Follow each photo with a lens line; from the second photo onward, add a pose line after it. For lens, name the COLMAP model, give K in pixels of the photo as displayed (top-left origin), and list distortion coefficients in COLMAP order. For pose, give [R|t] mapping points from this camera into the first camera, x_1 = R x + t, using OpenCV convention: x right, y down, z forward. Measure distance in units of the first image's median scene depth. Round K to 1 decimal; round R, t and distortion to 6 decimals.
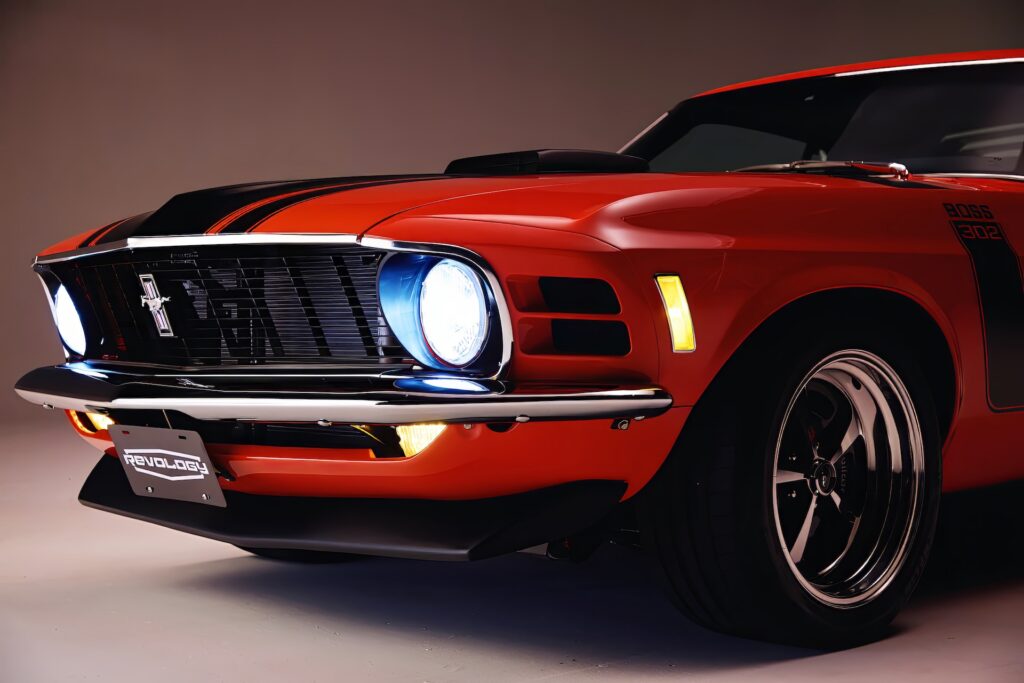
lens RADIAL K [[1659.9, 0, 512.0], [0, 1659.9, 341.5], [0, 0, 1]] dist [-0.043004, 0.069233]
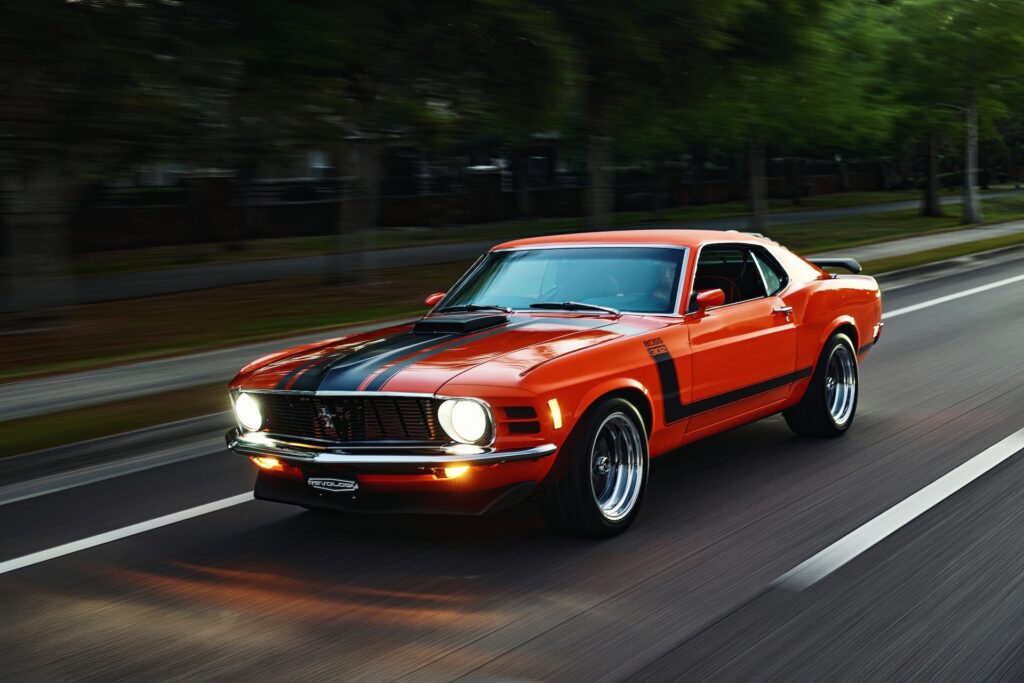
lens RADIAL K [[1361.5, 0, 512.0], [0, 1361.5, 341.5], [0, 0, 1]] dist [-0.009684, -0.079131]
pose [[0.972232, -0.061088, 0.225904, -0.393441], [0.045955, 0.996370, 0.071654, -0.256007], [-0.229462, -0.059283, 0.971511, -0.913399]]
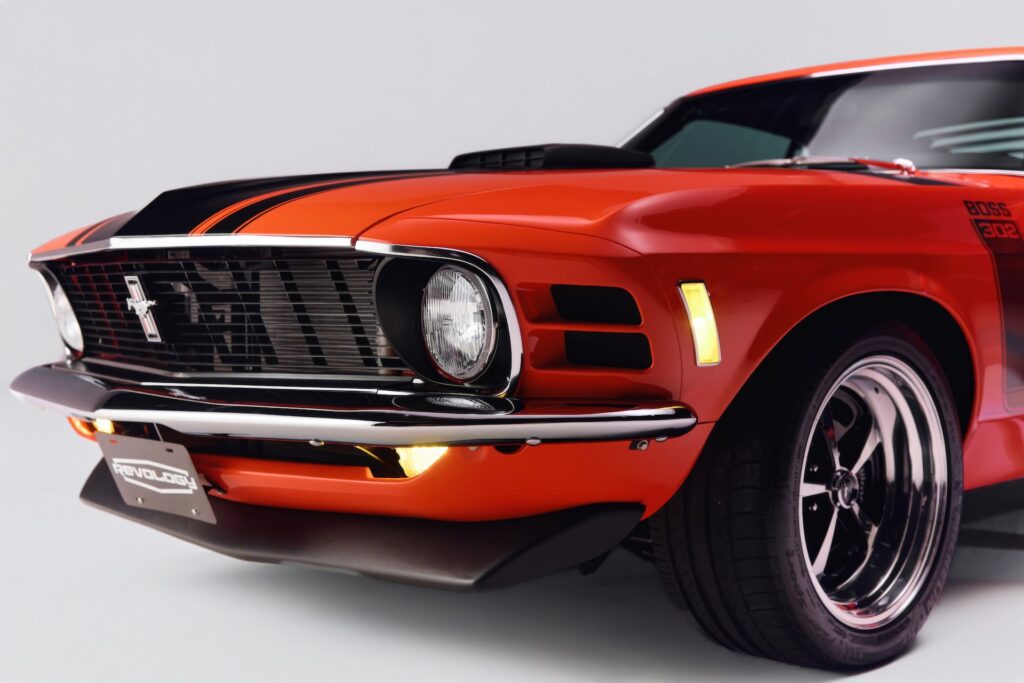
lens RADIAL K [[1361.5, 0, 512.0], [0, 1361.5, 341.5], [0, 0, 1]] dist [-0.009684, -0.079131]
pose [[0.999995, 0.001167, 0.003092, -0.006868], [-0.001248, 0.999655, 0.026254, -0.024363], [-0.003061, -0.026258, 0.999651, 0.228968]]
